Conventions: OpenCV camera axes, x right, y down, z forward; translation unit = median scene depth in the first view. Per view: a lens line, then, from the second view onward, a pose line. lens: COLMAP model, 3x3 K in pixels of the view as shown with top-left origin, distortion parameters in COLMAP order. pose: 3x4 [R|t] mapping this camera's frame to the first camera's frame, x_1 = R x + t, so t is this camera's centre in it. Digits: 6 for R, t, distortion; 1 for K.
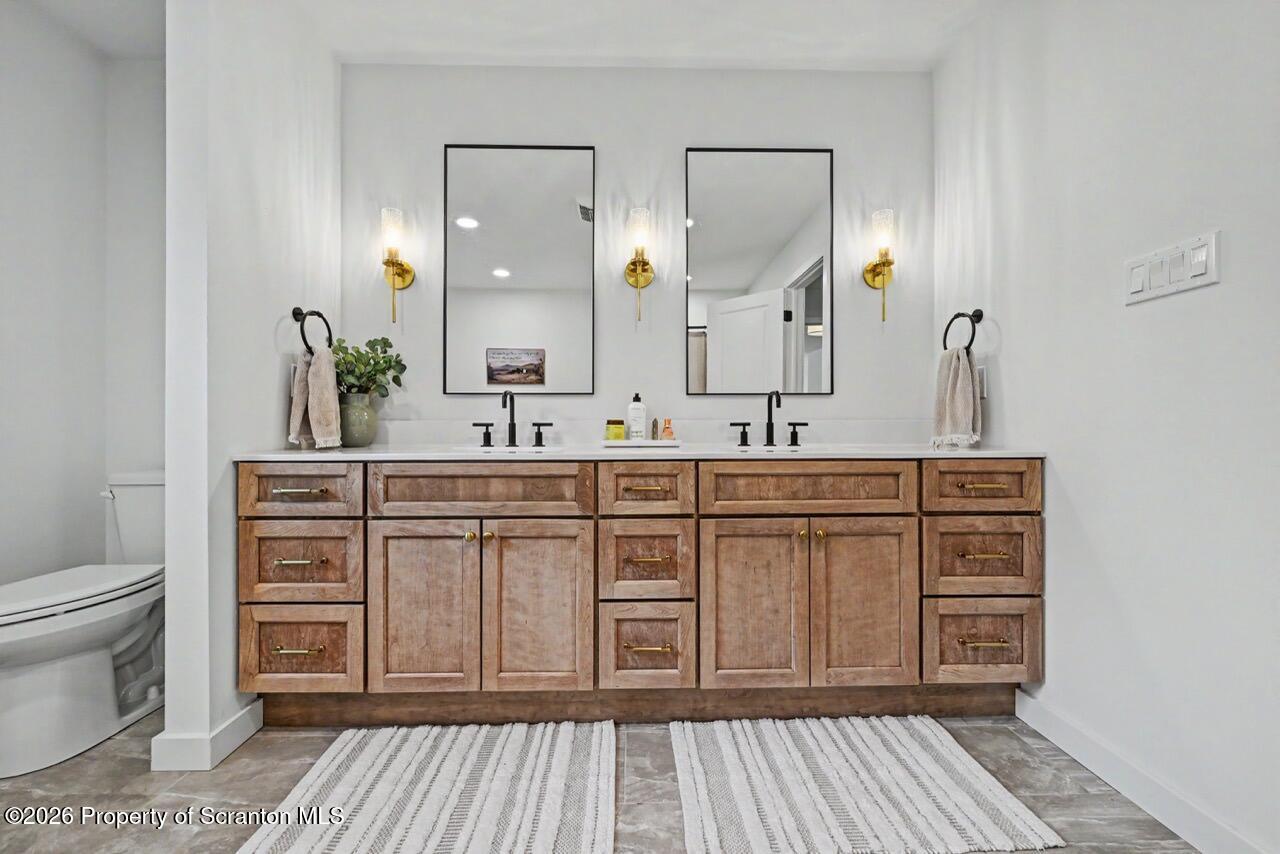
lens RADIAL K [[503.3, 0, 630.9], [0, 503.3, 426.0], [0, 0, 1]] dist [-0.000046, -0.000118]
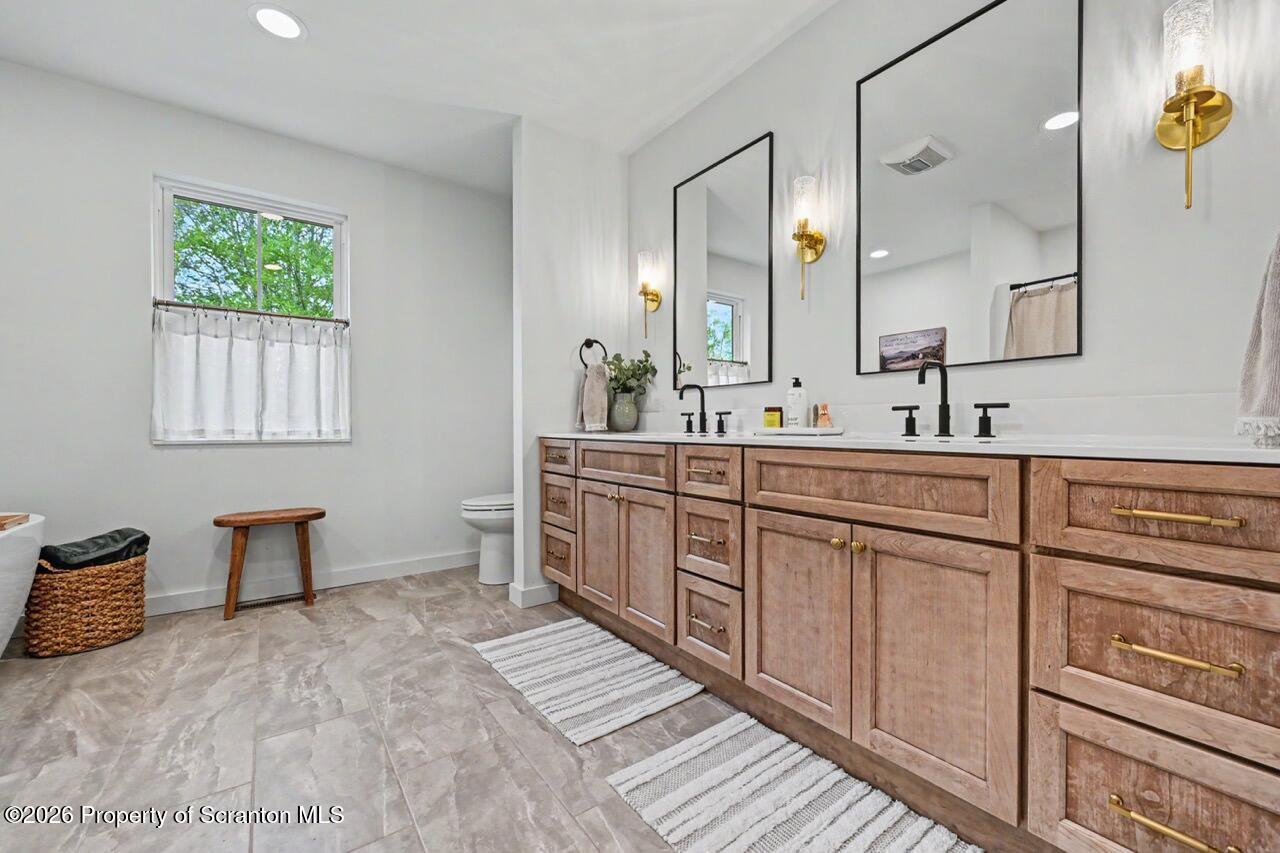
lens RADIAL K [[503.3, 0, 628.0], [0, 503.3, 428.1], [0, 0, 1]] dist [-0.000046, -0.000118]
pose [[0.574945, 0.005547, -0.818174, 0.787033], [0.004081, 0.999945, 0.009647, 0.024085], [0.818182, -0.008886, 0.574890, 0.268440]]
